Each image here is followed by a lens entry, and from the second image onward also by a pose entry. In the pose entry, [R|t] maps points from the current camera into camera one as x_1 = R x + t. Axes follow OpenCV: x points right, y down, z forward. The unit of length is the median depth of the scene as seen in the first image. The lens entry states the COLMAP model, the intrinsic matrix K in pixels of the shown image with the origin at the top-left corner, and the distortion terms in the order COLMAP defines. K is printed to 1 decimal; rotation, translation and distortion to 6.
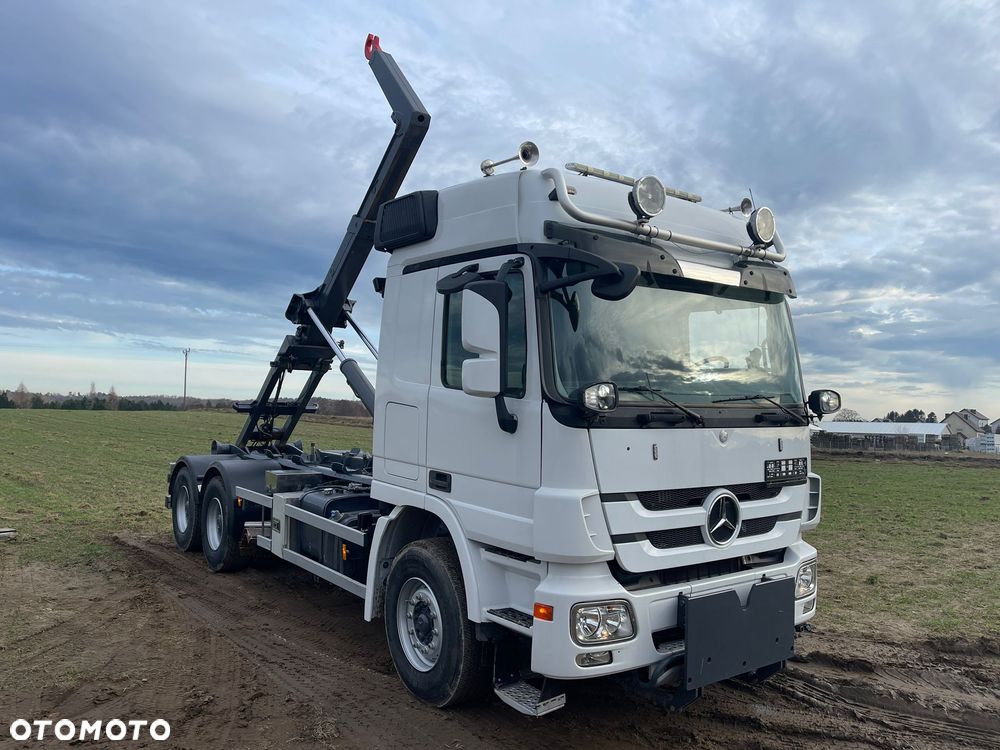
lens RADIAL K [[758.7, 0, 492.6], [0, 758.7, 383.9], [0, 0, 1]] dist [0.066914, -0.074746]
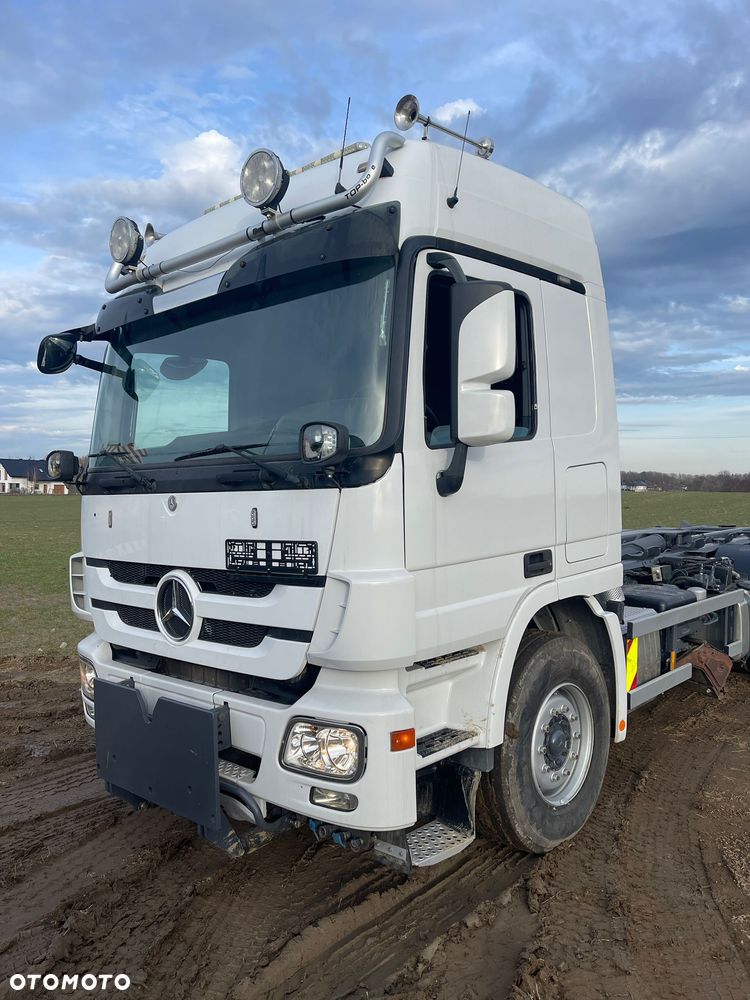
lens RADIAL K [[758.7, 0, 393.9], [0, 758.7, 508.5], [0, 0, 1]] dist [0.066914, -0.074746]
pose [[0.208197, 0.001346, -0.978086, 0.956031], [0.046333, 0.998863, 0.011237, 0.065126], [0.976989, -0.047657, 0.207898, 0.910434]]
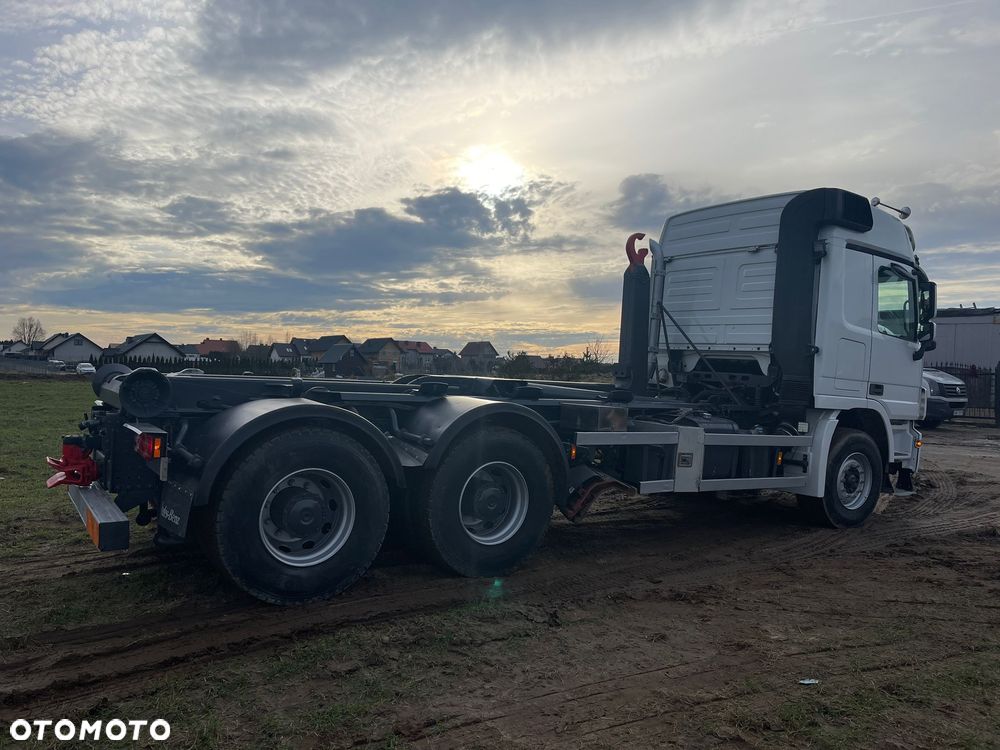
lens RADIAL K [[758.7, 0, 504.9], [0, 758.7, 370.2], [0, 0, 1]] dist [0.066914, -0.074746]
pose [[0.023554, -0.024115, 0.999432, -1.580277], [-0.077665, 0.996644, 0.025879, 0.095568], [-0.996701, -0.078230, 0.021602, 1.595699]]
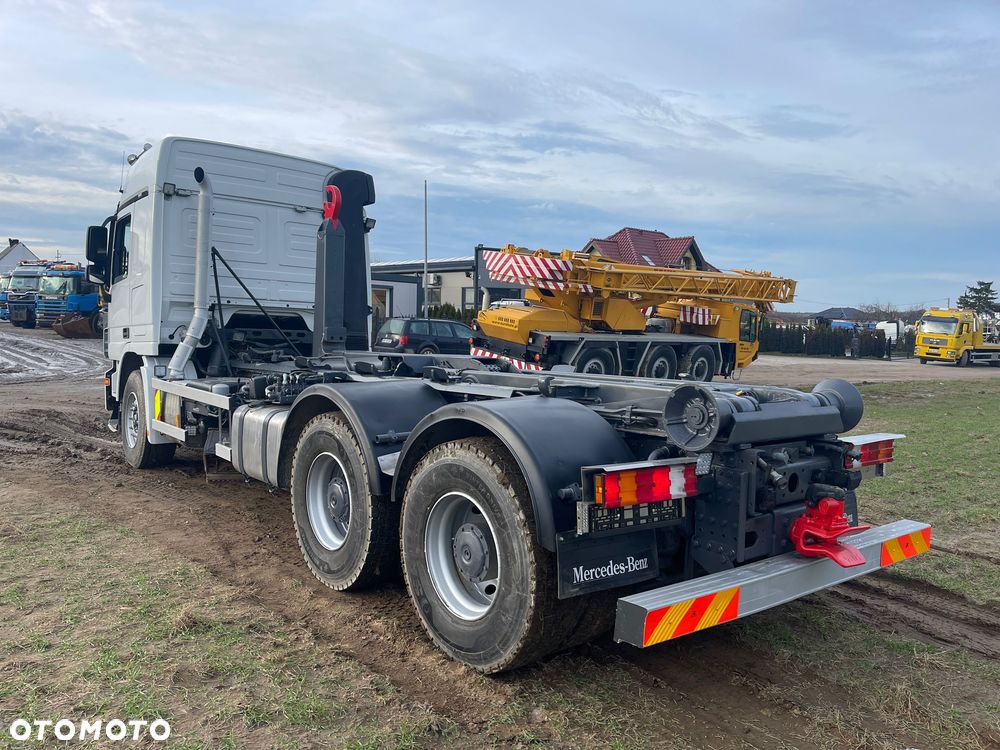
lens RADIAL K [[758.7, 0, 497.2], [0, 758.7, 381.9], [0, 0, 1]] dist [0.066914, -0.074746]
pose [[-0.998285, -0.043527, -0.039137, -0.383243], [-0.044793, 0.998482, 0.032065, 0.143464], [0.037682, 0.033763, -0.998719, 2.765624]]
